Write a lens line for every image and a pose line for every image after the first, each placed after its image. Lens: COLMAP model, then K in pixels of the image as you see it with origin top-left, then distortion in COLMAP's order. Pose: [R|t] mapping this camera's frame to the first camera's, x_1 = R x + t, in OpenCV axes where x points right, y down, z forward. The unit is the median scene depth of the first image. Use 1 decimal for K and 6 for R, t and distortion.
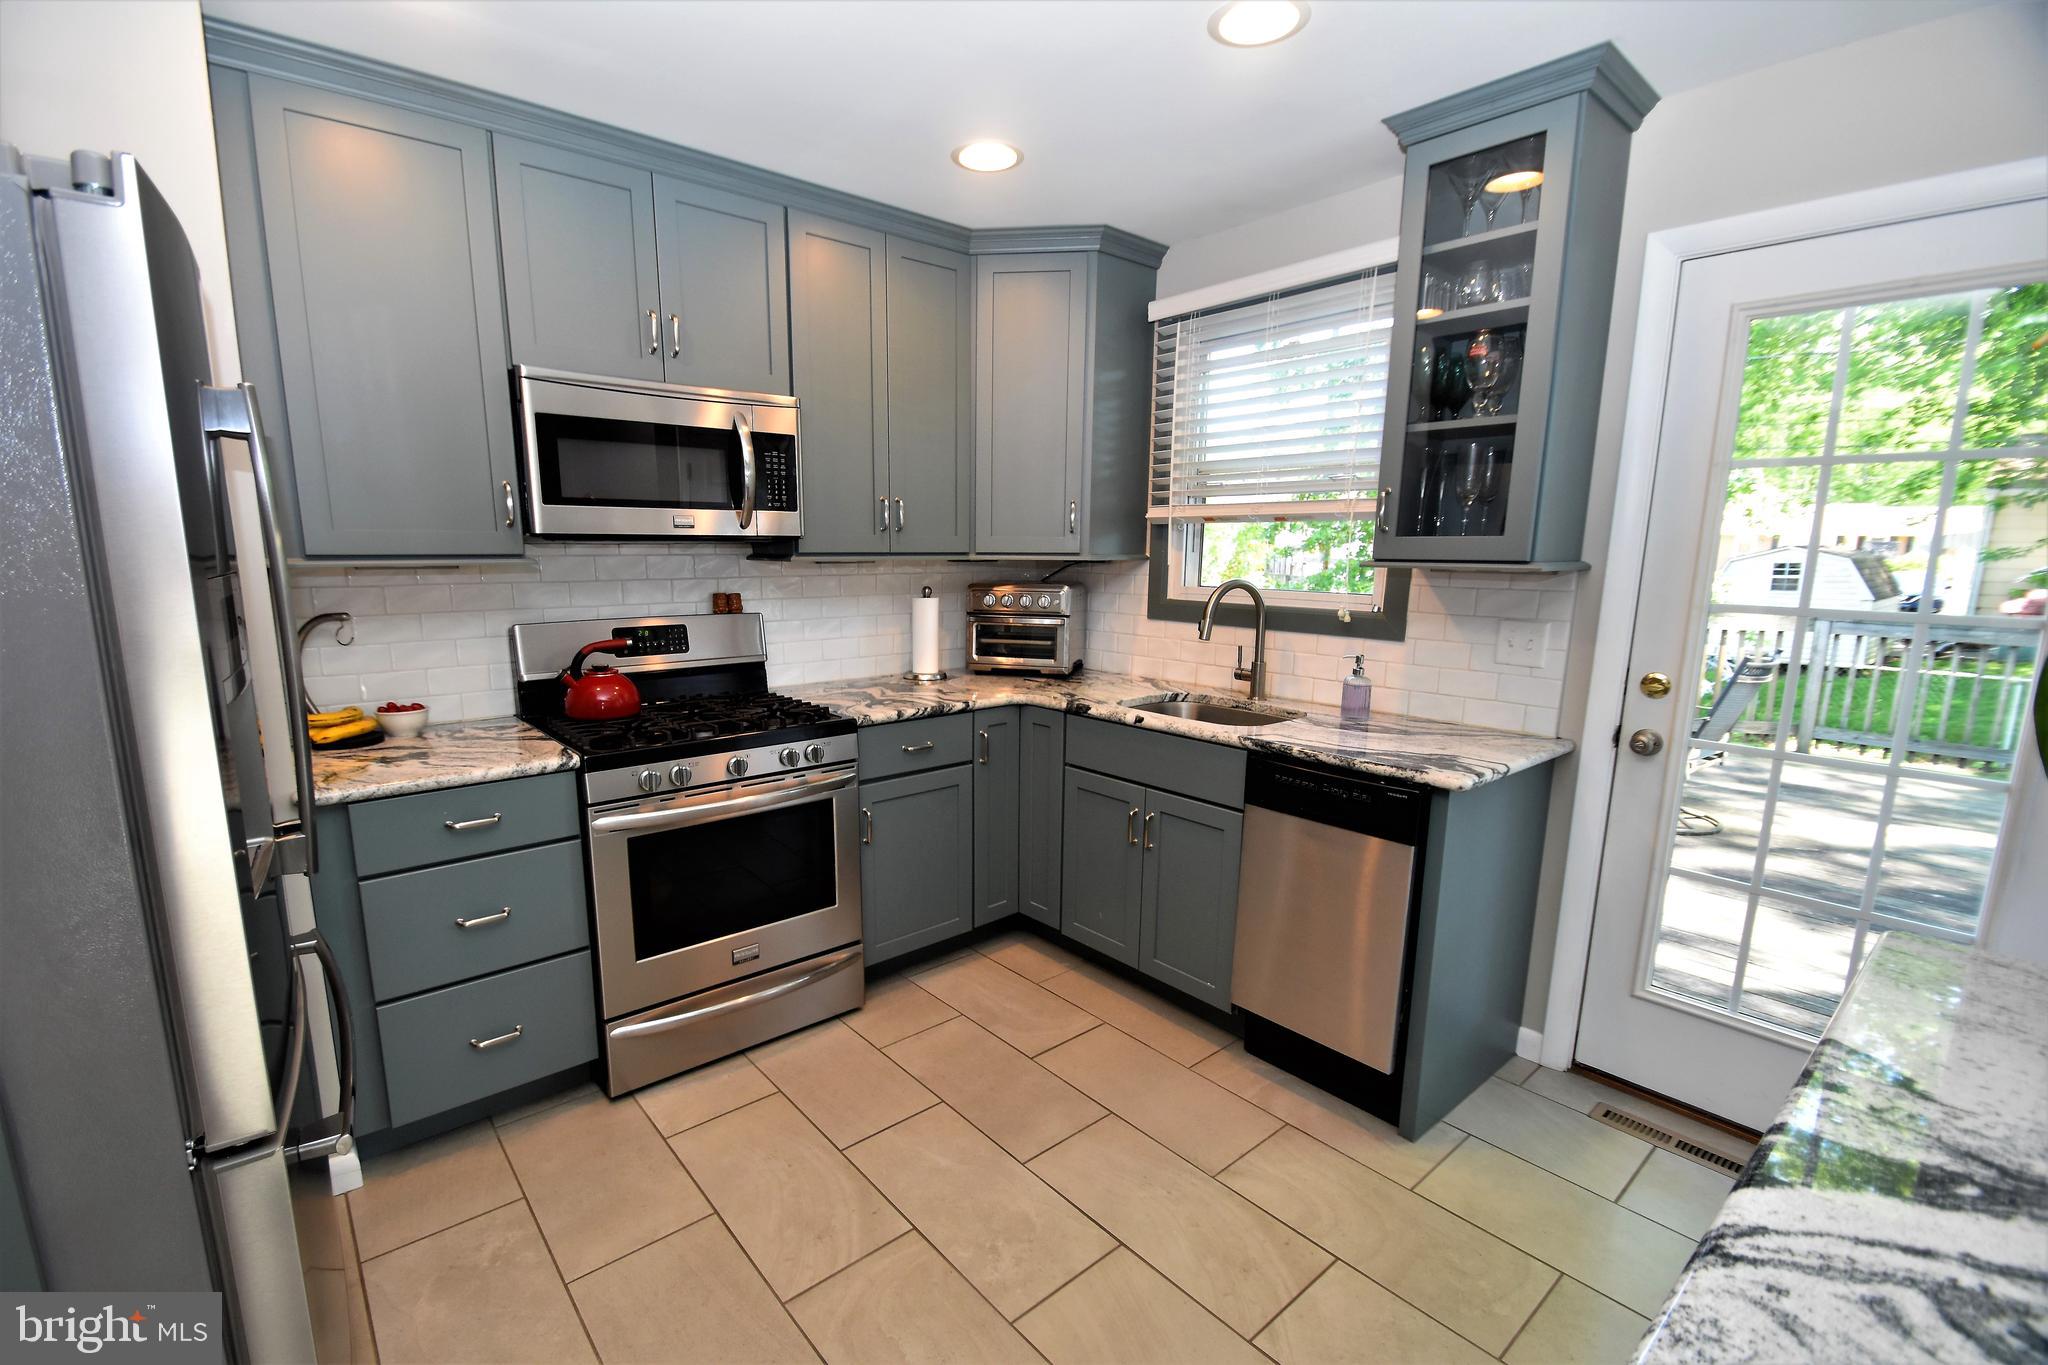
lens RADIAL K [[893.7, 0, 1006.5], [0, 893.7, 697.6], [0, 0, 1]] dist [0.002510, -0.007794]
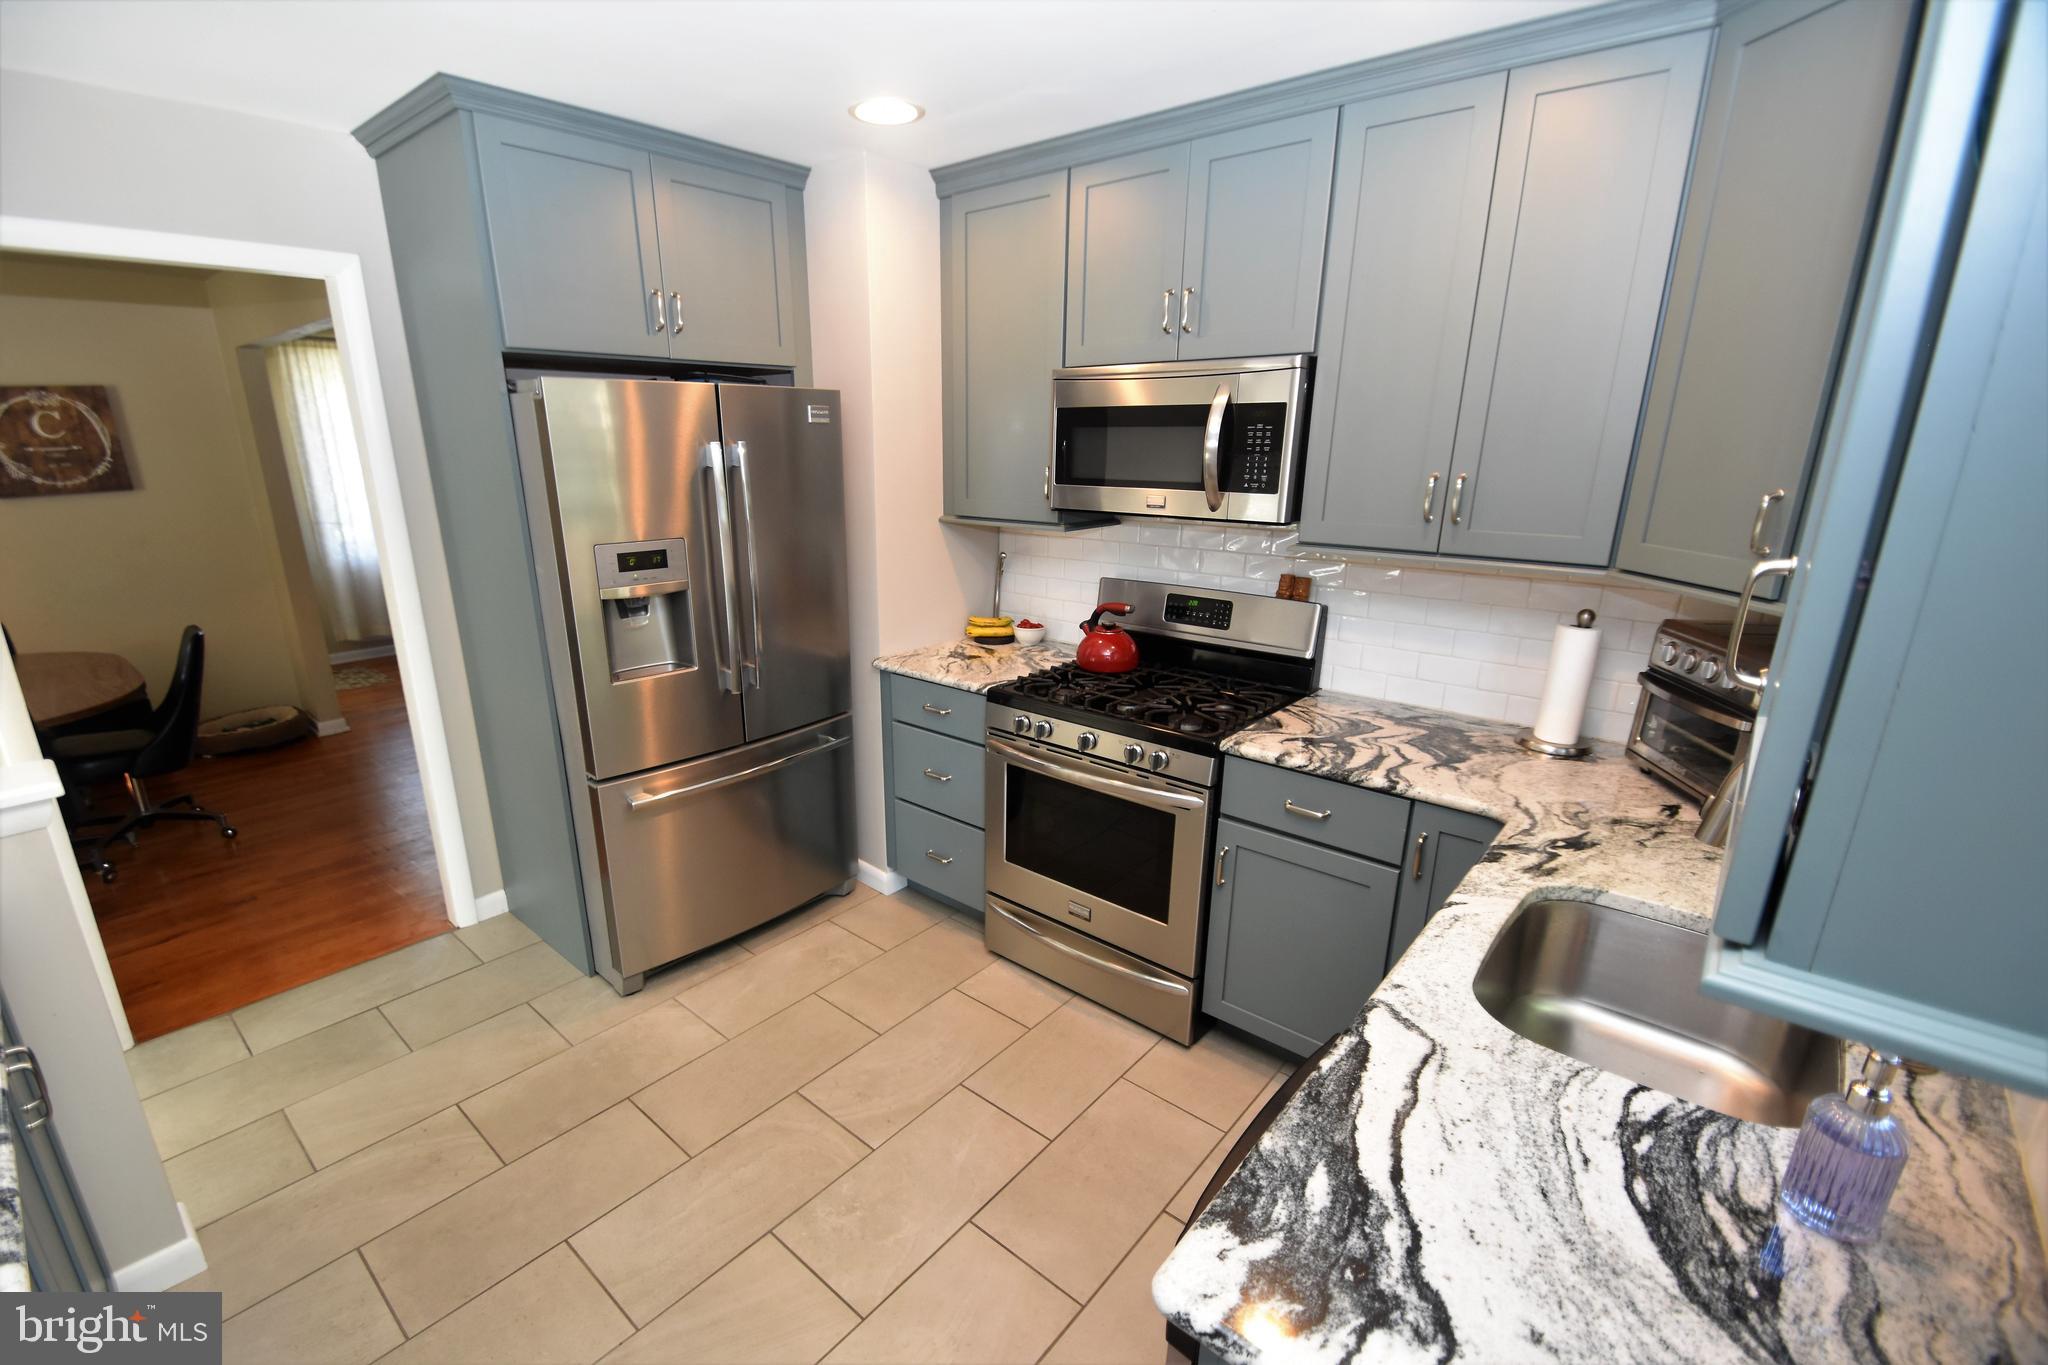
lens RADIAL K [[893.7, 0, 962.4], [0, 893.7, 707.0], [0, 0, 1]] dist [0.002510, -0.007794]
pose [[0.141269, 0.283183, -0.948605, 0.623515], [-0.173010, 0.950530, 0.257993, -0.194648], [0.974736, 0.127672, 0.183274, 0.614948]]
